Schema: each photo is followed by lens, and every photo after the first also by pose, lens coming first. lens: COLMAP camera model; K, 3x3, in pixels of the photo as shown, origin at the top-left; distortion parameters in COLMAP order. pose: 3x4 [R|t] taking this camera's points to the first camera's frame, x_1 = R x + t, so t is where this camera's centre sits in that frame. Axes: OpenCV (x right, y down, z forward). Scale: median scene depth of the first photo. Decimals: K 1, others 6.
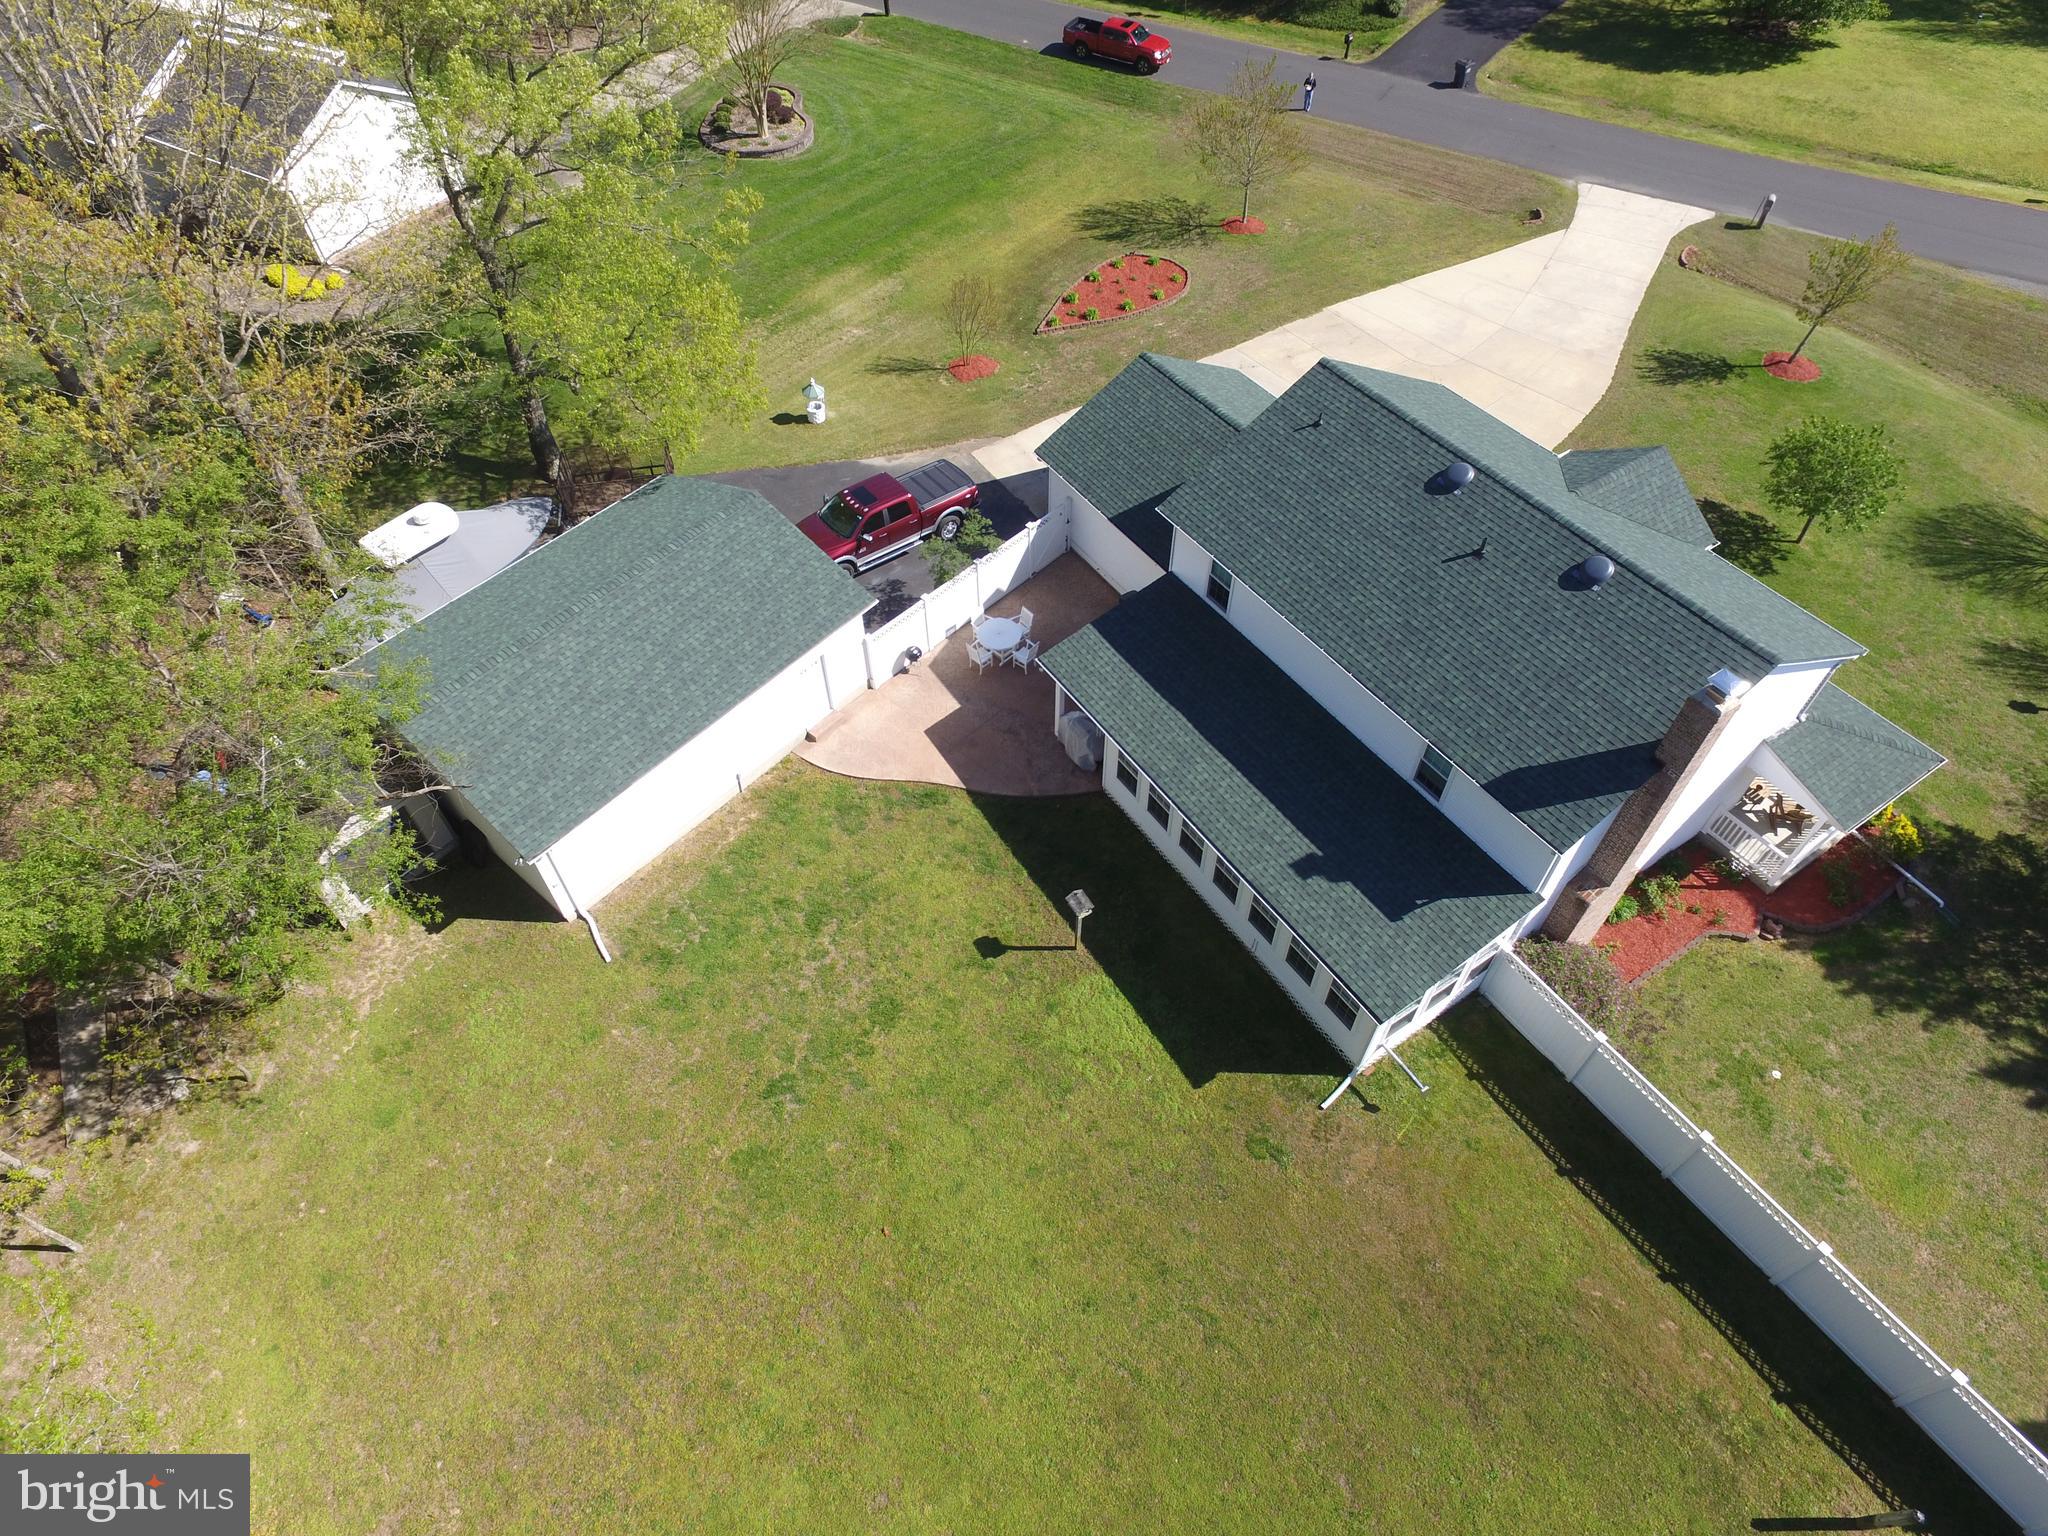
lens RADIAL K [[1187.7, 0, 1014.6], [0, 1187.7, 768.7], [0, 0, 1]] dist [-0.005502, 0.010780]
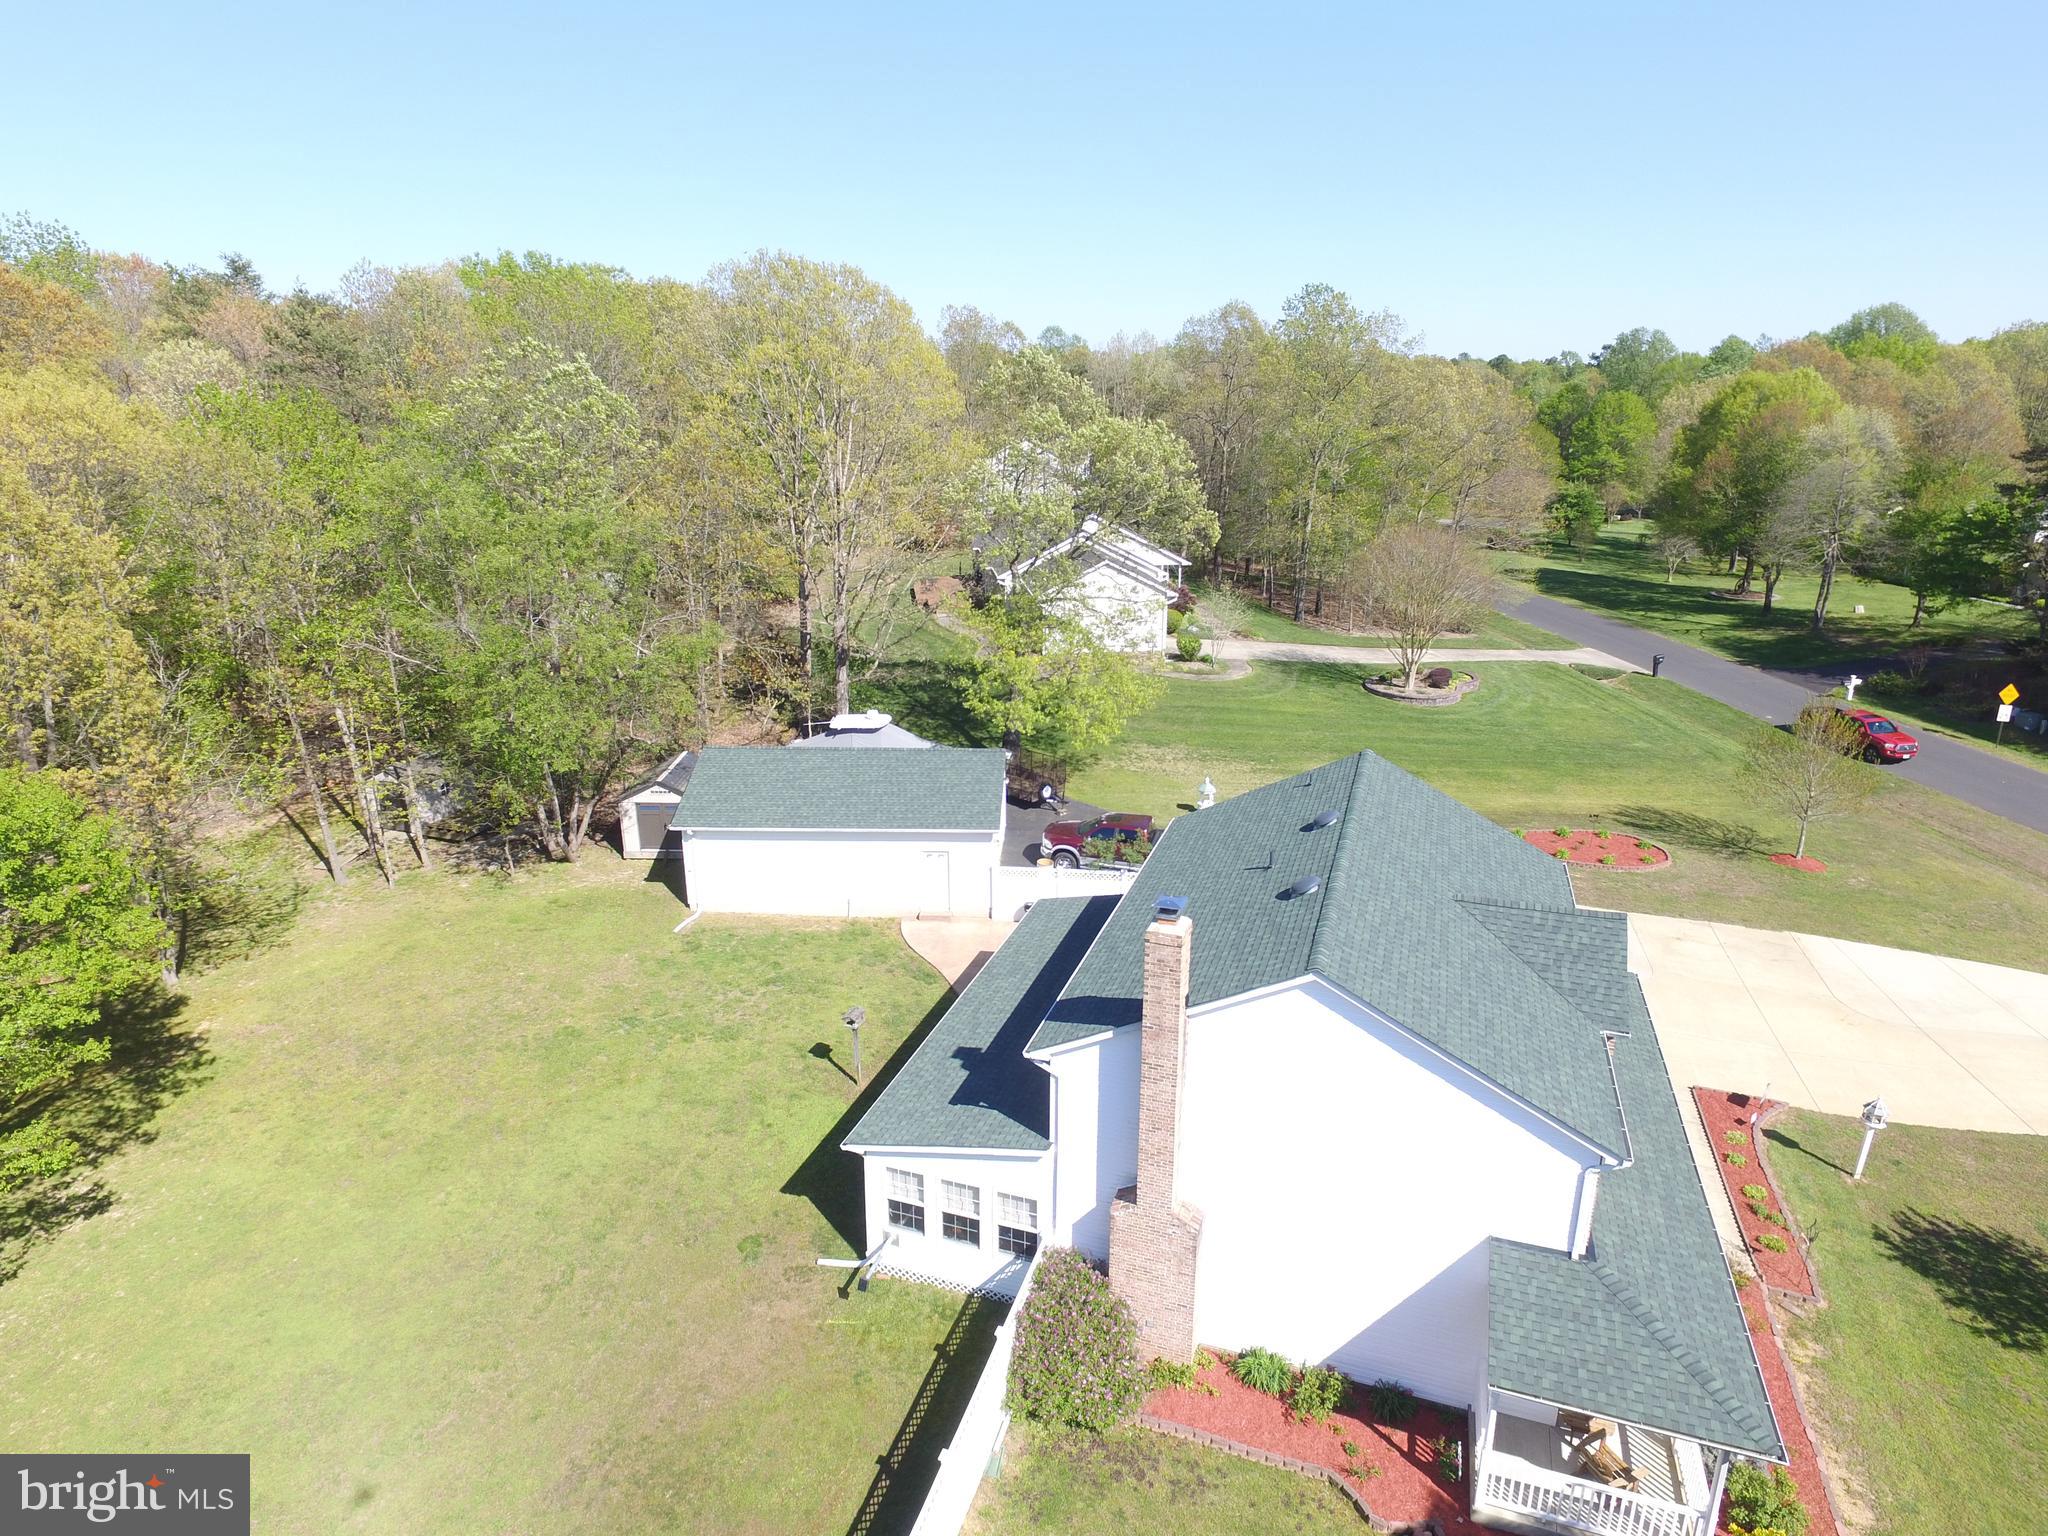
lens RADIAL K [[1200.7, 0, 1020.2], [0, 1200.7, 765.0], [0, 0, 1]] dist [-0.005834, 0.013160]
pose [[0.609193, 0.251330, -0.752142, 0.937684], [-0.613788, 0.749994, -0.246522, 0.116823], [0.502143, 0.611835, 0.611154, 0.231794]]
